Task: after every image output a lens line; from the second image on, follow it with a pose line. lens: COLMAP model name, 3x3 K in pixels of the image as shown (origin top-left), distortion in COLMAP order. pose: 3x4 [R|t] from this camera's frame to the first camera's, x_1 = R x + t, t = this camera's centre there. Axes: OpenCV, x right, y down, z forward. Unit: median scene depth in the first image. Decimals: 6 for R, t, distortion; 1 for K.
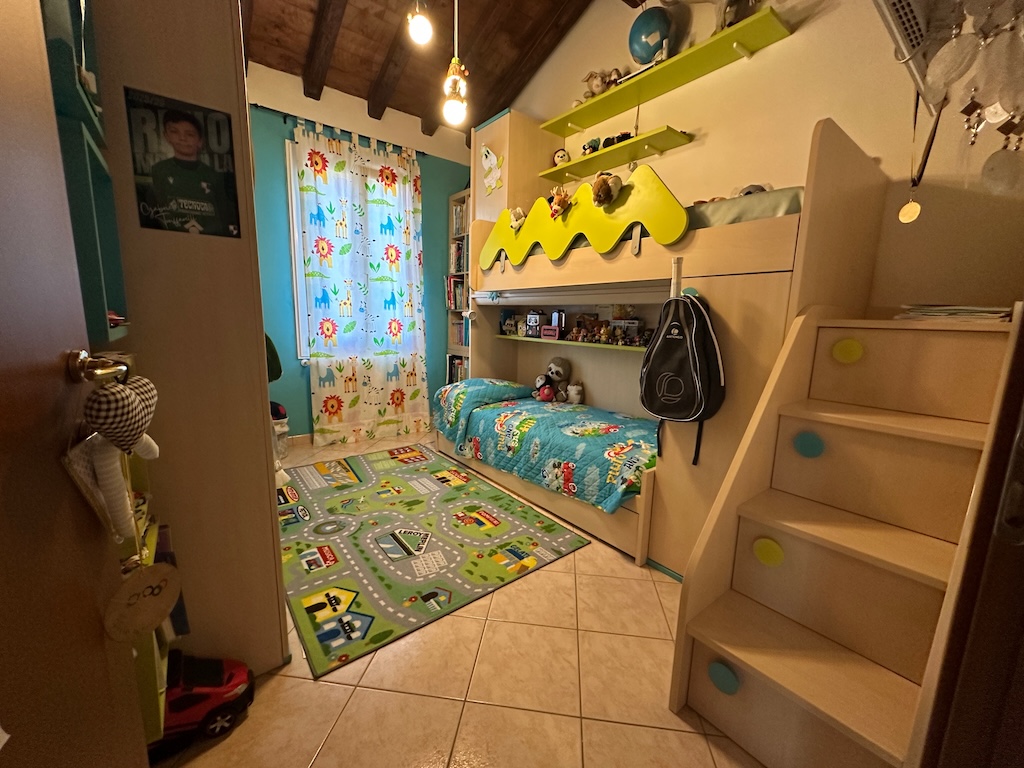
lens RADIAL K [[408.4, 0, 511.7], [0, 408.4, 383.5], [0, 0, 1]] dist [-0.002333, 0.000797]
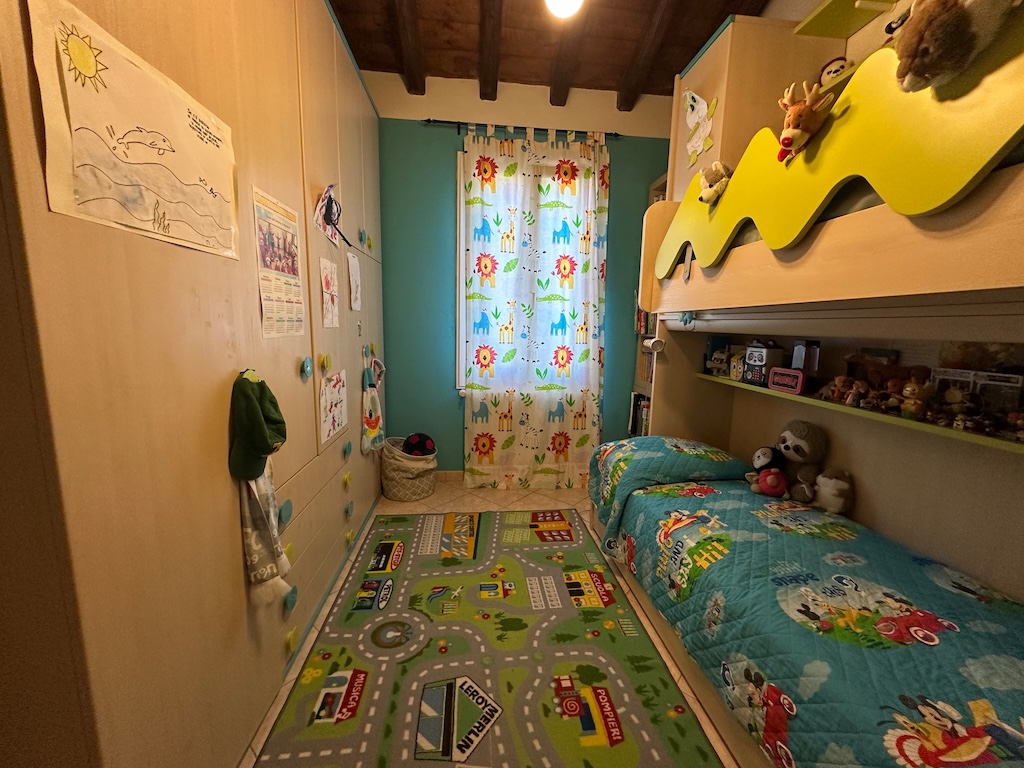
lens RADIAL K [[408.4, 0, 513.1], [0, 408.4, 384.4], [0, 0, 1]] dist [-0.002333, 0.000797]
pose [[0.847459, 0.071715, -0.525994, 0.071922], [-0.088252, 0.996078, -0.006382, -0.082307], [0.523473, 0.051828, 0.850464, 0.313703]]
